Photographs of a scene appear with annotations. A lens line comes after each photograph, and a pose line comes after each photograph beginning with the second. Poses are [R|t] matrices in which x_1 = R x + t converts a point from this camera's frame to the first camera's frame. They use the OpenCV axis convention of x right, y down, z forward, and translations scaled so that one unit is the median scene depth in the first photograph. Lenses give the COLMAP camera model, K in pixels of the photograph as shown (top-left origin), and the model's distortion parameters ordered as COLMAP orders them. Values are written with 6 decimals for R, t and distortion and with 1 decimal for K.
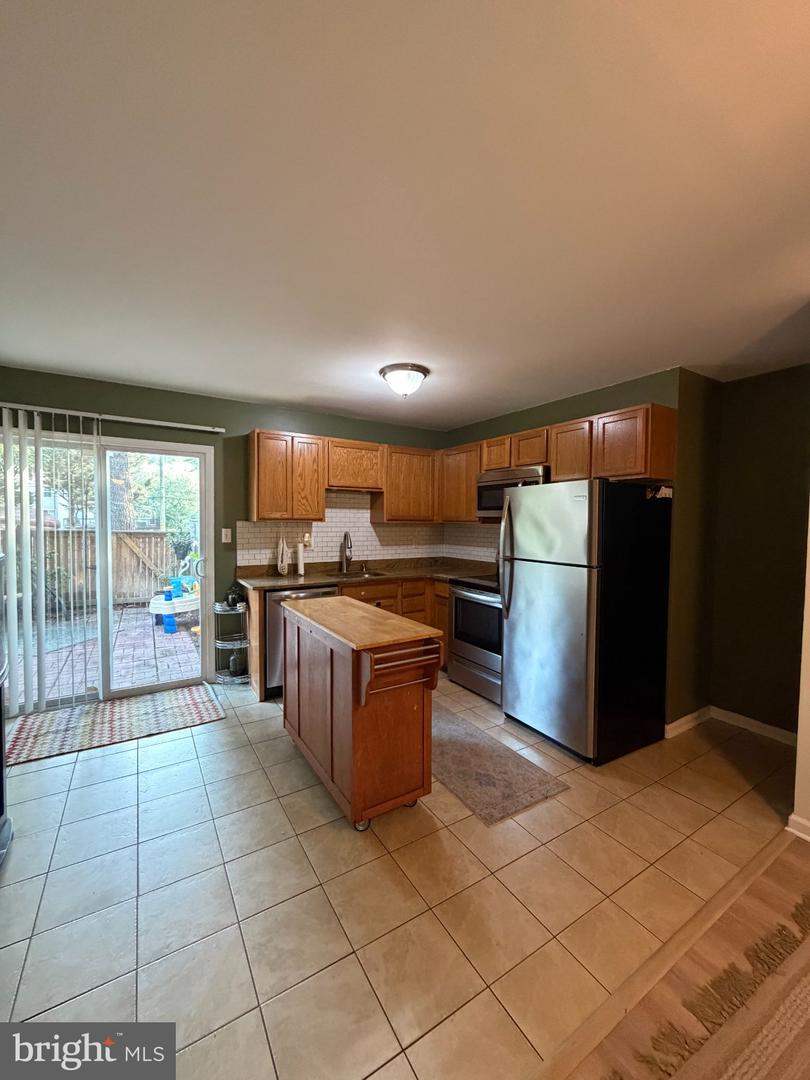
lens RADIAL K [[429.2, 0, 404.9], [0, 429.2, 540.6], [0, 0, 1]] dist [0.000422, 0.000767]
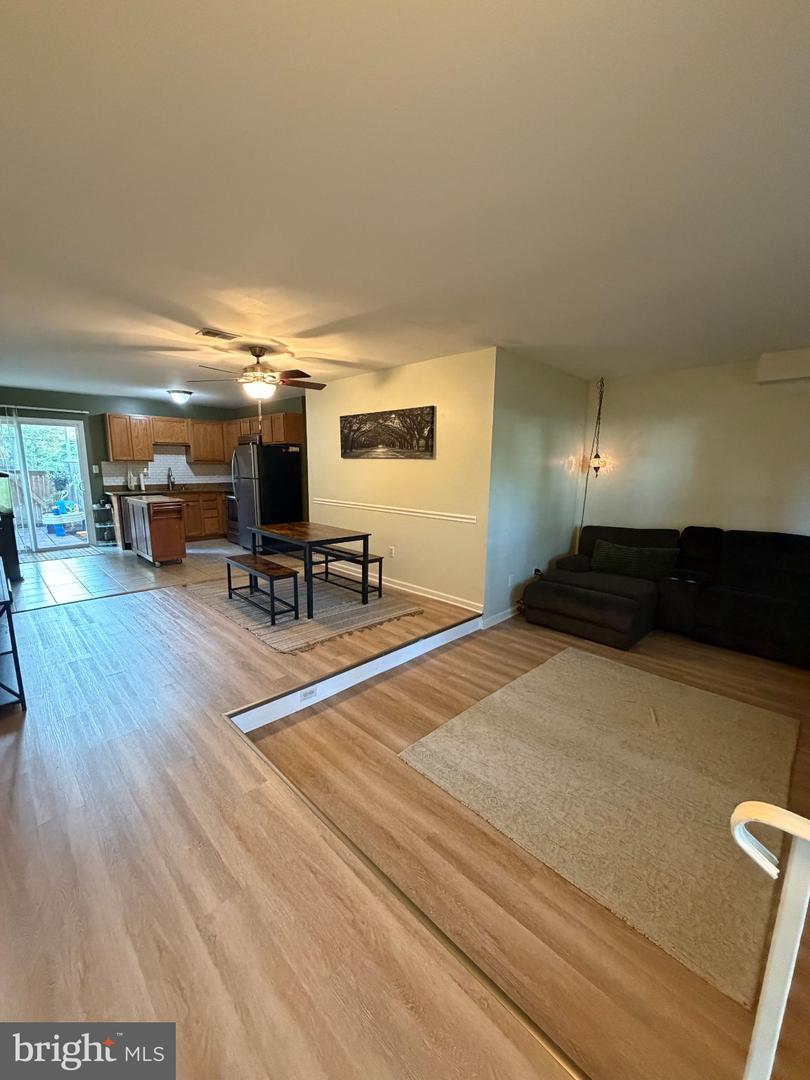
lens RADIAL K [[429.2, 0, 406.4], [0, 429.2, 533.0], [0, 0, 1]] dist [0.000422, 0.000767]
pose [[0.975512, -0.041910, 0.215915, 0.494846], [0.014610, 0.991857, 0.126516, 0.045899], [-0.219459, -0.120264, 0.968181, -1.155361]]
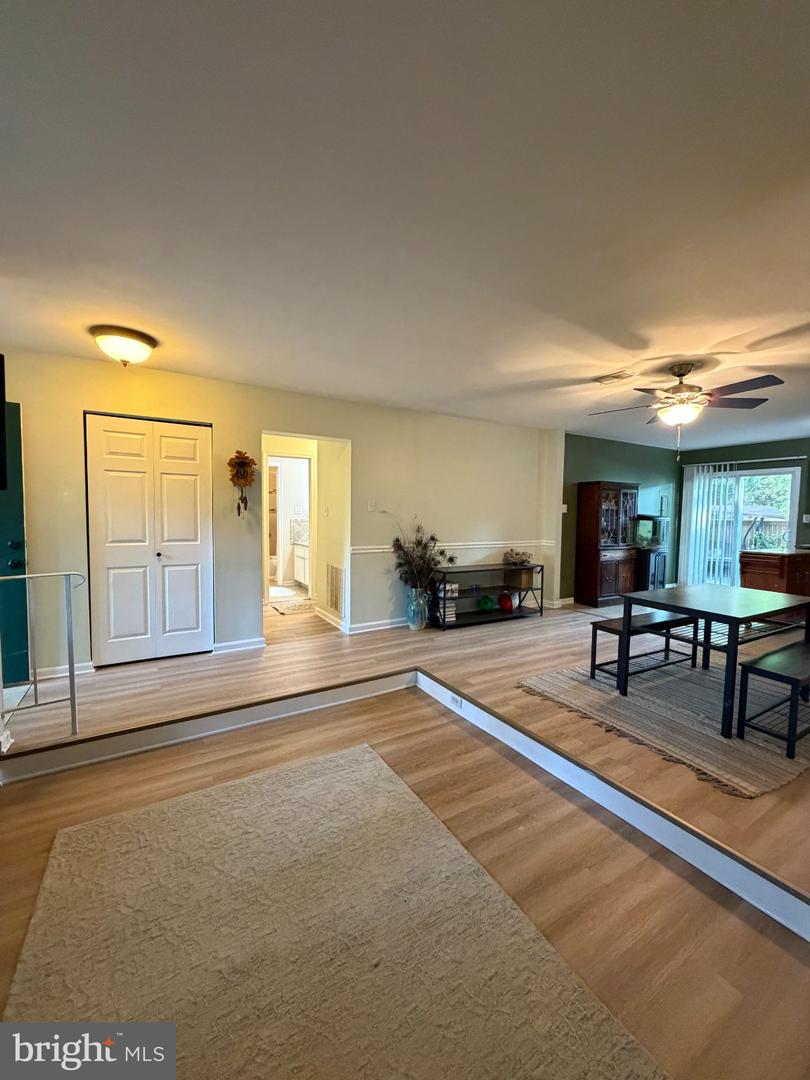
lens RADIAL K [[429.2, 0, 402.4], [0, 429.2, 533.0], [0, 0, 1]] dist [0.000422, 0.000767]
pose [[-0.024411, 0.030670, -0.999231, 1.276357], [-0.050006, 0.998241, 0.031861, 0.068173], [0.998451, 0.050746, -0.022834, -0.551190]]
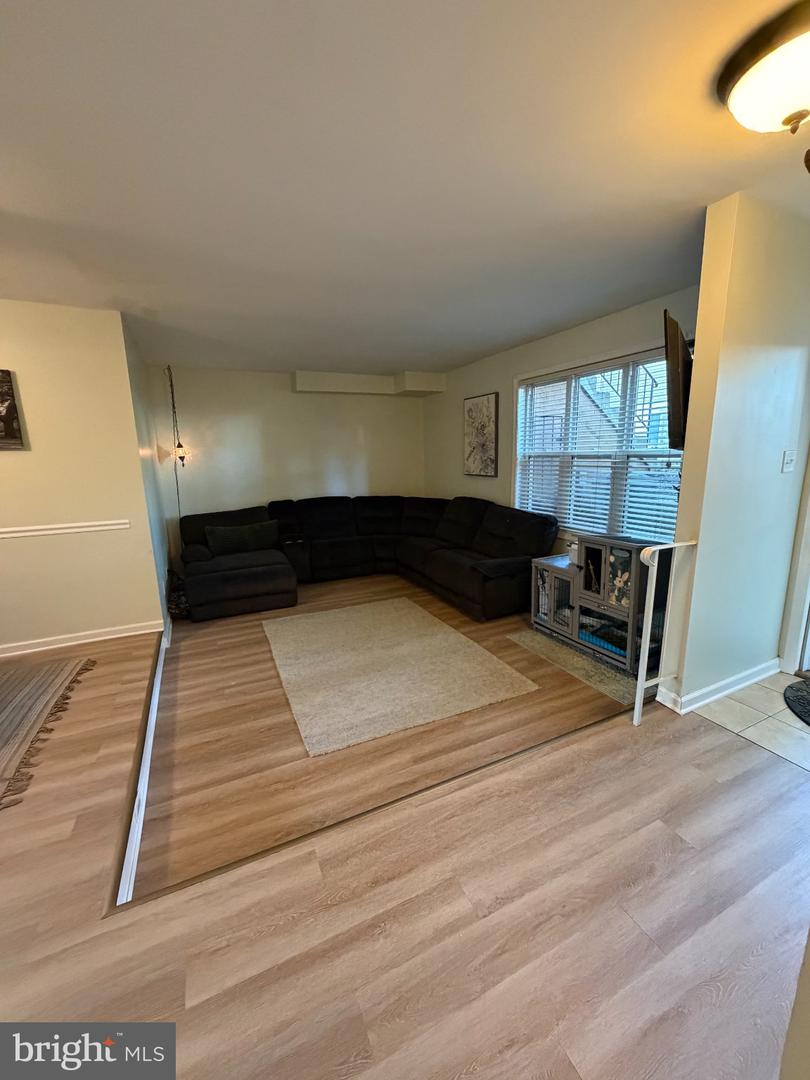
lens RADIAL K [[429.2, 0, 401.4], [0, 429.2, 534.1], [0, 0, 1]] dist [0.000422, 0.000767]
pose [[0.127845, -0.204738, 0.970432, 0.118050], [0.059858, 0.978270, 0.198506, 0.032231], [-0.989986, 0.032710, 0.137322, -0.816187]]
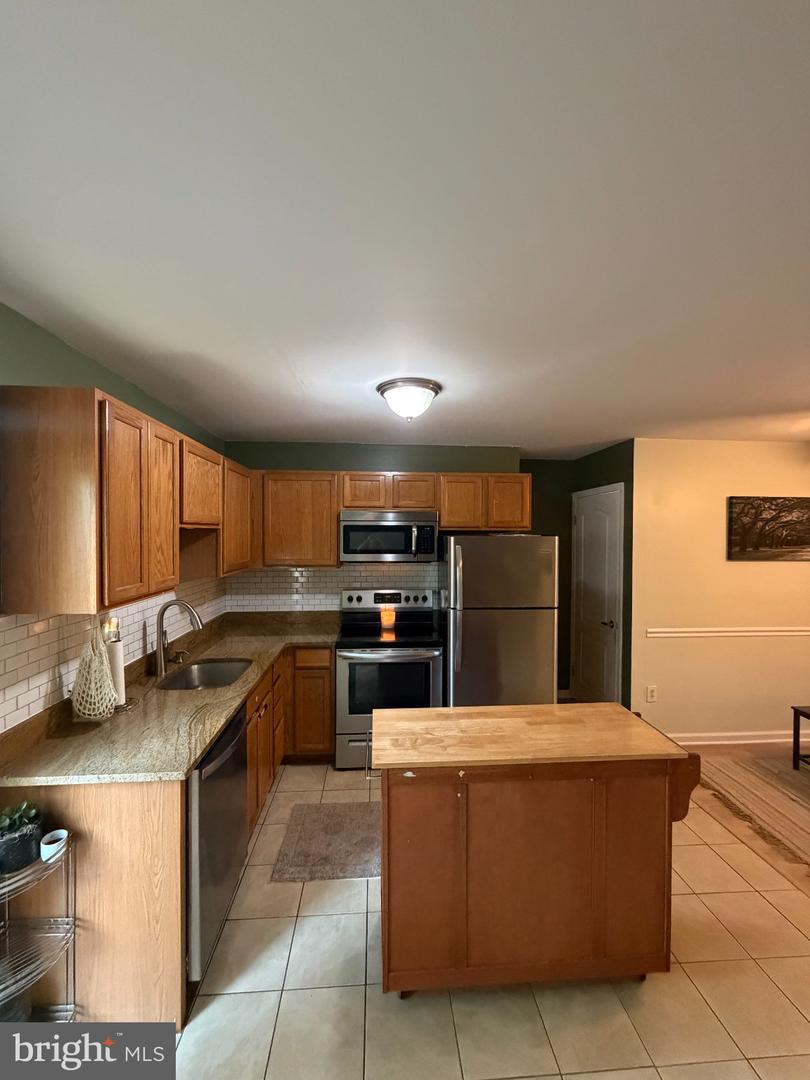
lens RADIAL K [[429.2, 0, 394.5], [0, 429.2, 539.2], [0, 0, 1]] dist [0.000422, 0.000767]
pose [[0.467979, -0.018806, 0.883539, -0.537412], [0.037356, 0.999301, 0.001484, -0.096839], [-0.882950, 0.032311, 0.468355, 0.518938]]
